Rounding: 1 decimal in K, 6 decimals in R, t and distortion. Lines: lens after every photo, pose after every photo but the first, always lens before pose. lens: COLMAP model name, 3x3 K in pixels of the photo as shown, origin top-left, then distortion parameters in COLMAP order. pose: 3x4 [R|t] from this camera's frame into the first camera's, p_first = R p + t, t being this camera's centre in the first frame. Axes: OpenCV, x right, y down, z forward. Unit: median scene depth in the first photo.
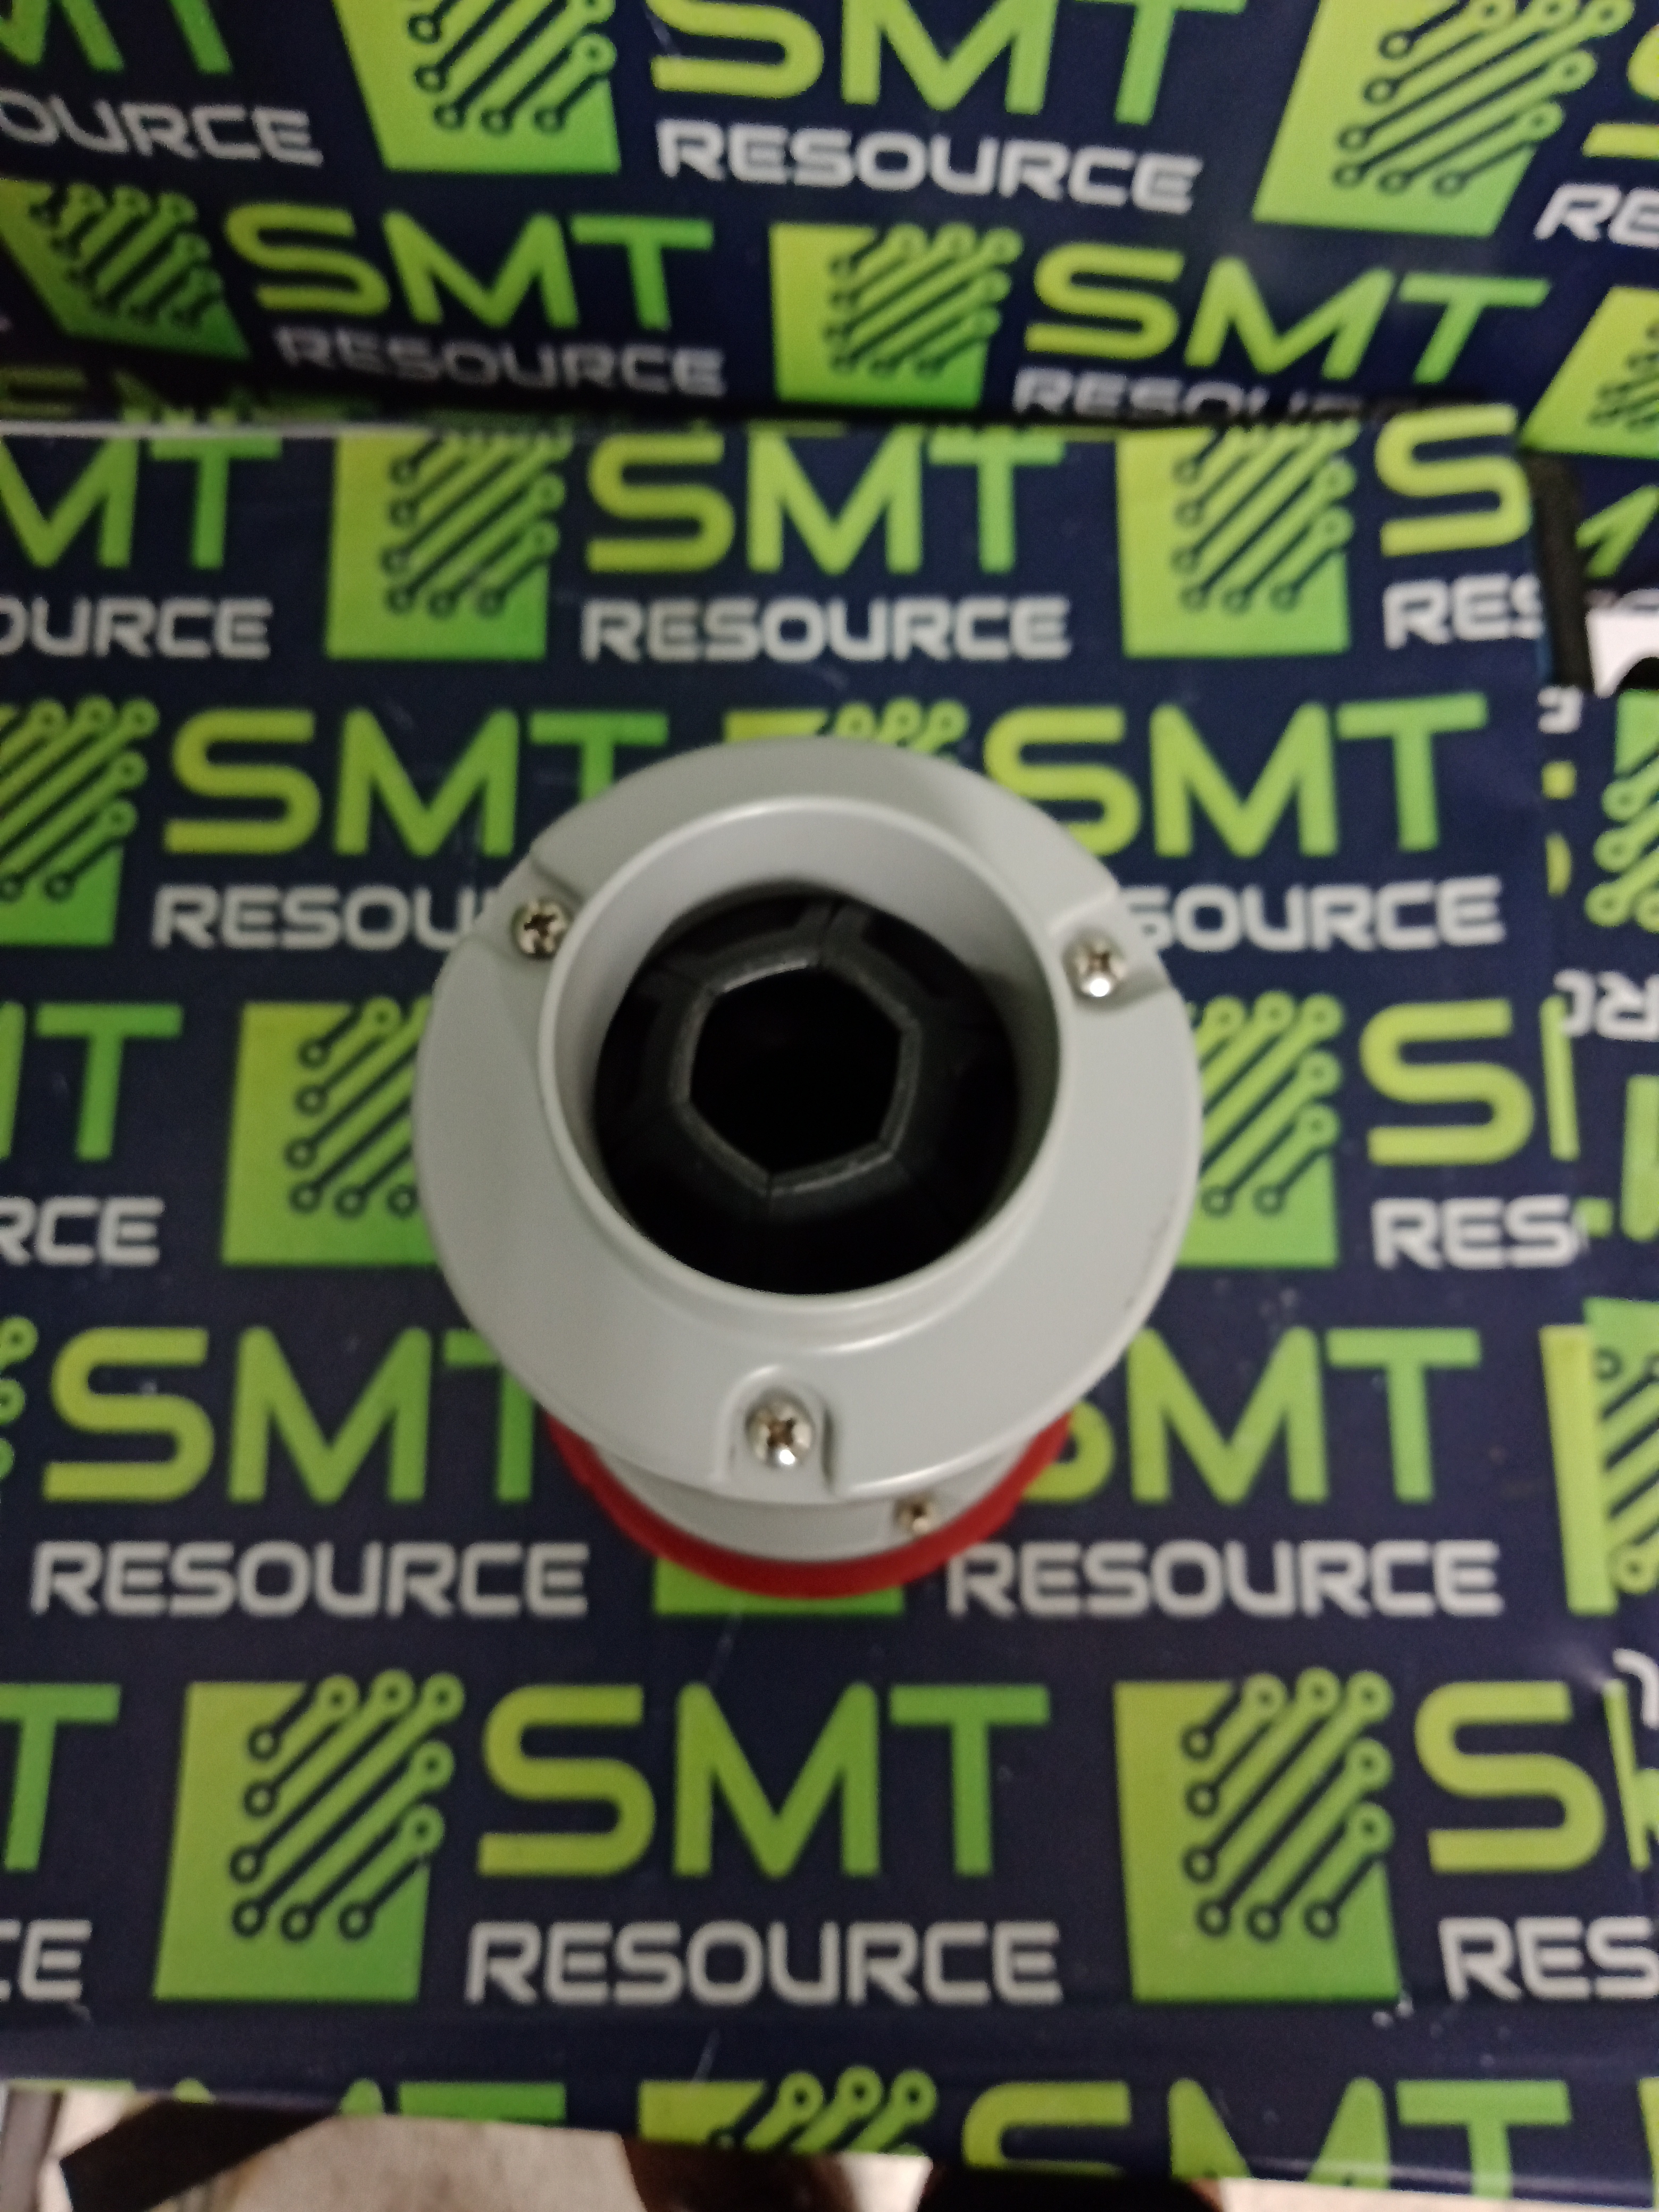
lens RADIAL K [[1695.4, 0, 819.9], [0, 1695.4, 1097.8], [0, 0, 1]] dist [-0.020352, -0.007918]
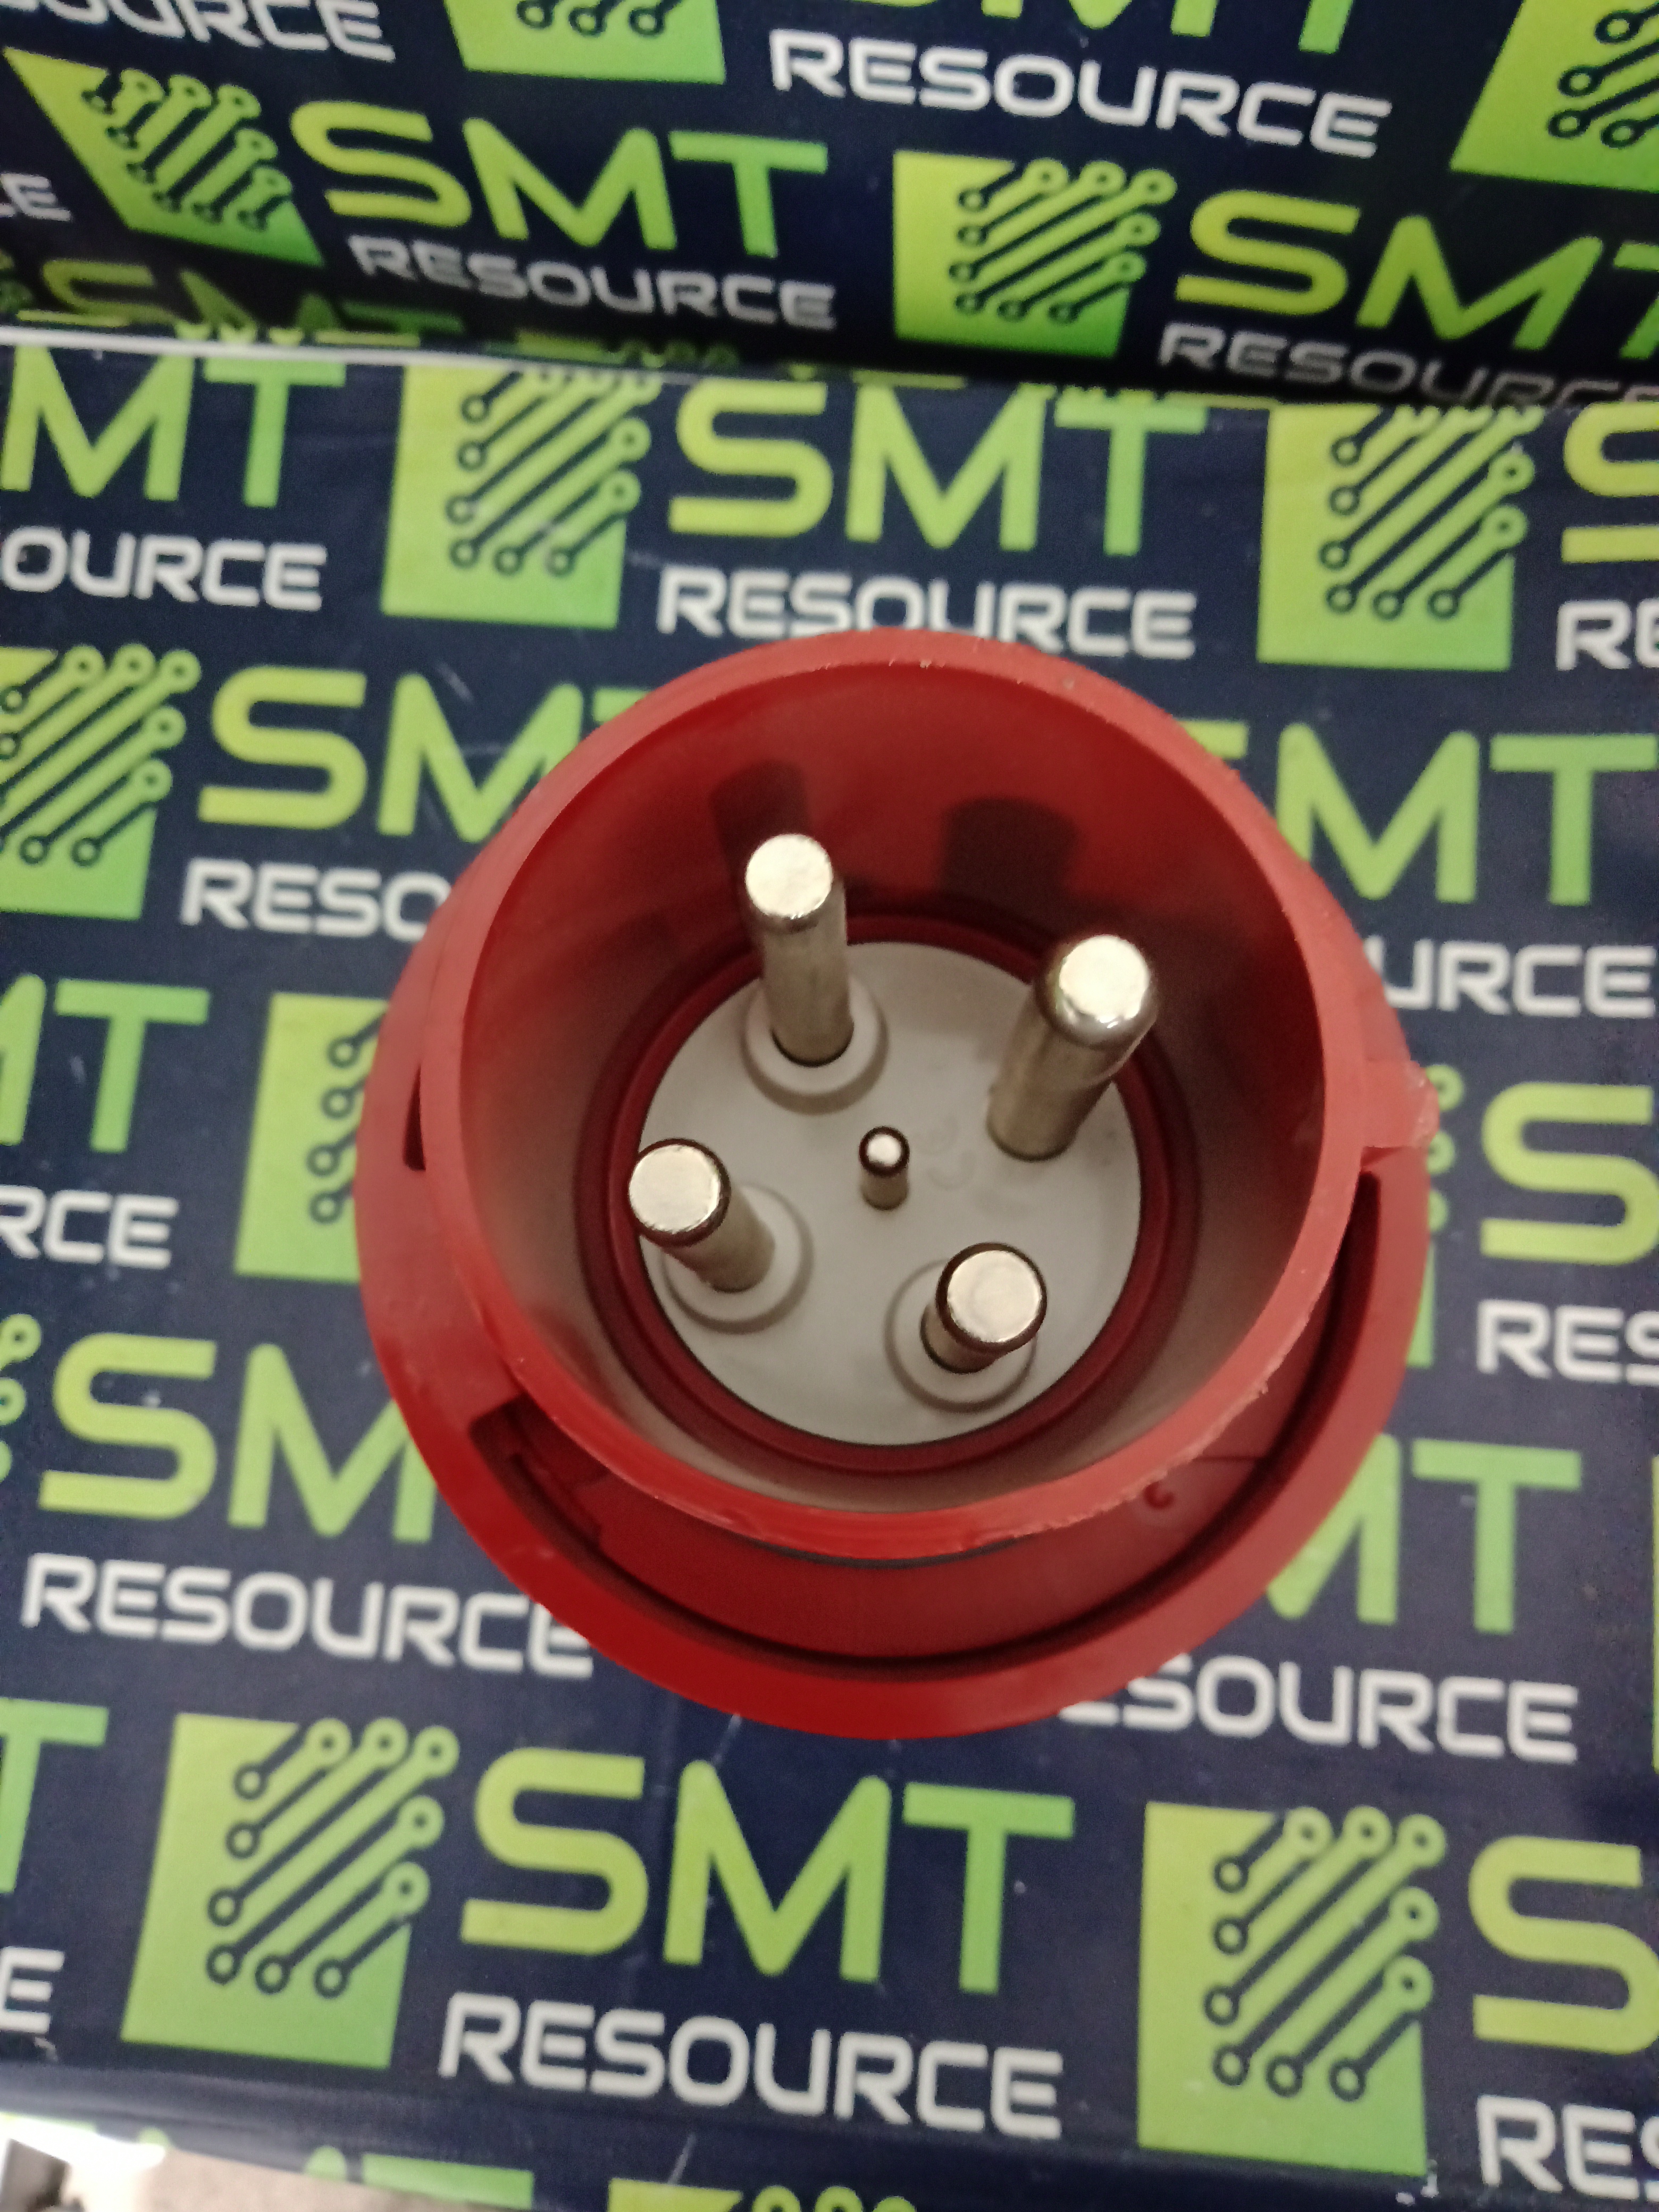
lens RADIAL K [[1674.8, 0, 827.6], [0, 1674.8, 1081.8], [0, 0, 1]] dist [-0.023044, 0.008551]
pose [[0.995917, 0.071039, -0.055699, 0.020463], [-0.066600, 0.994736, 0.077871, -0.100213], [0.060938, -0.073844, 0.995406, 0.094910]]
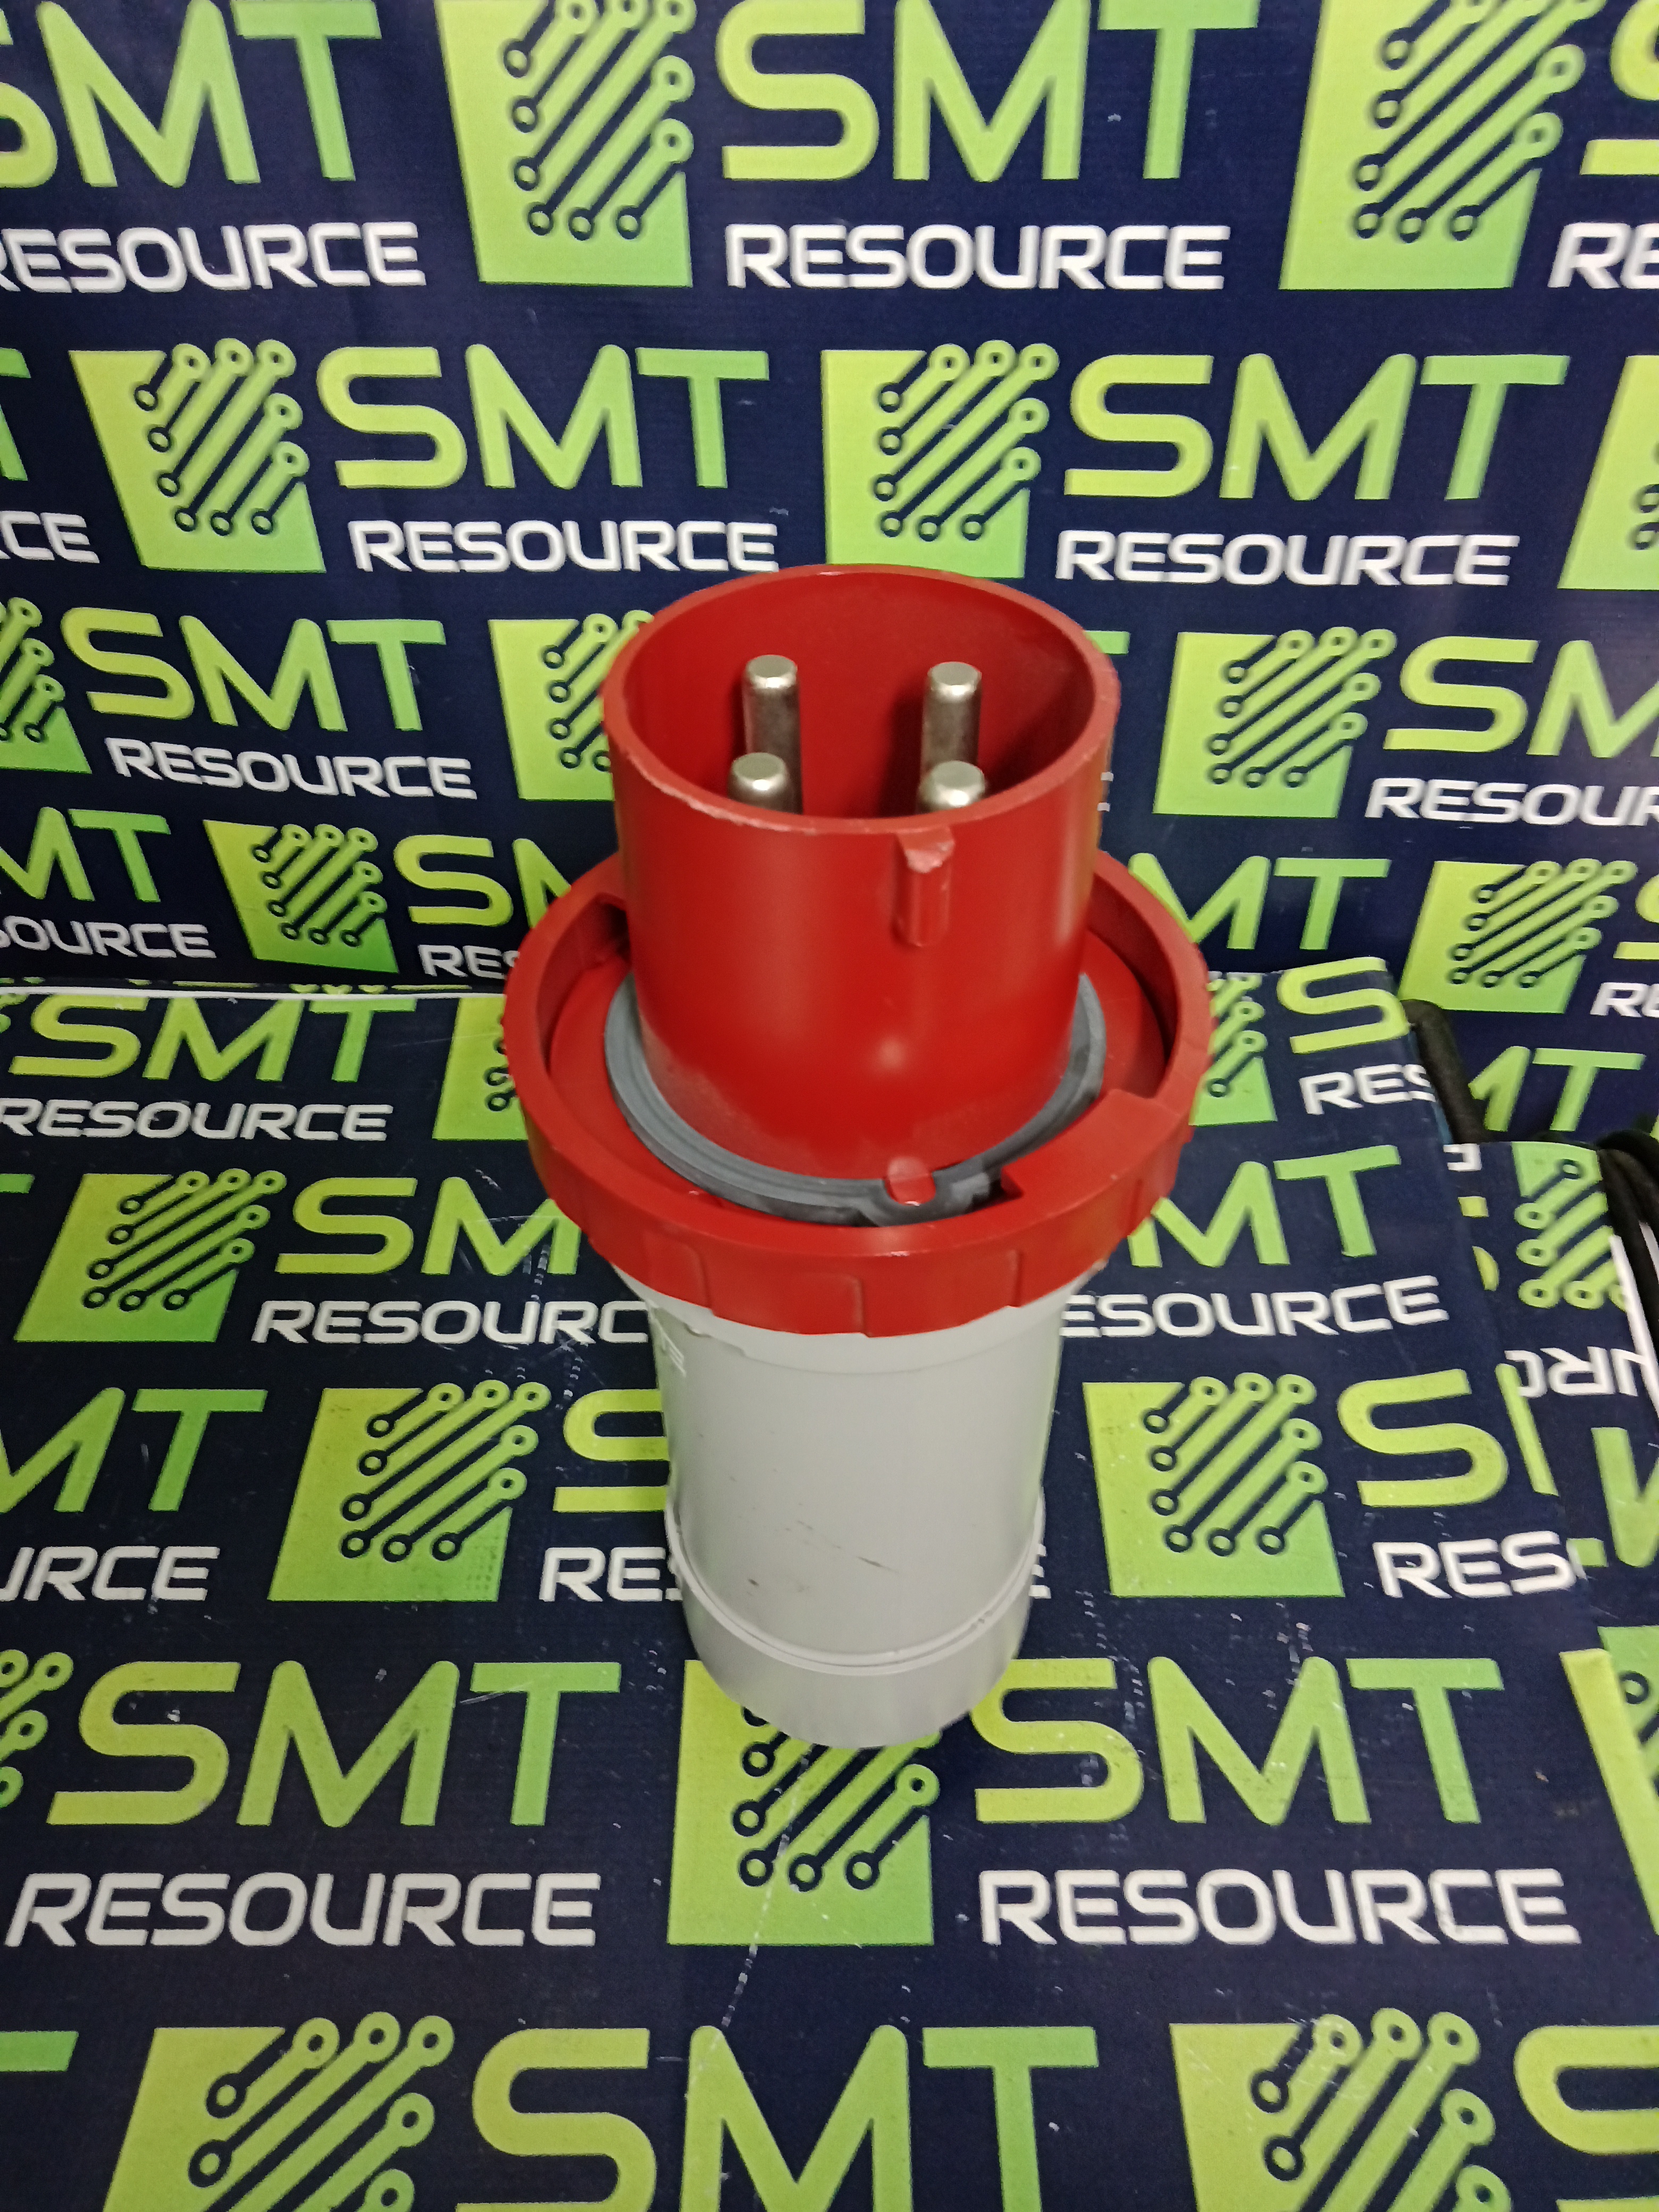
lens RADIAL K [[1638.4, 0, 834.6], [0, 1638.4, 1110.3], [0, 0, 1]] dist [0.008217, -0.007460]
pose [[0.999835, -0.014062, -0.011522, 0.010532], [0.006085, 0.856092, -0.516787, 0.351919], [0.017131, 0.516631, 0.856037, -0.013077]]
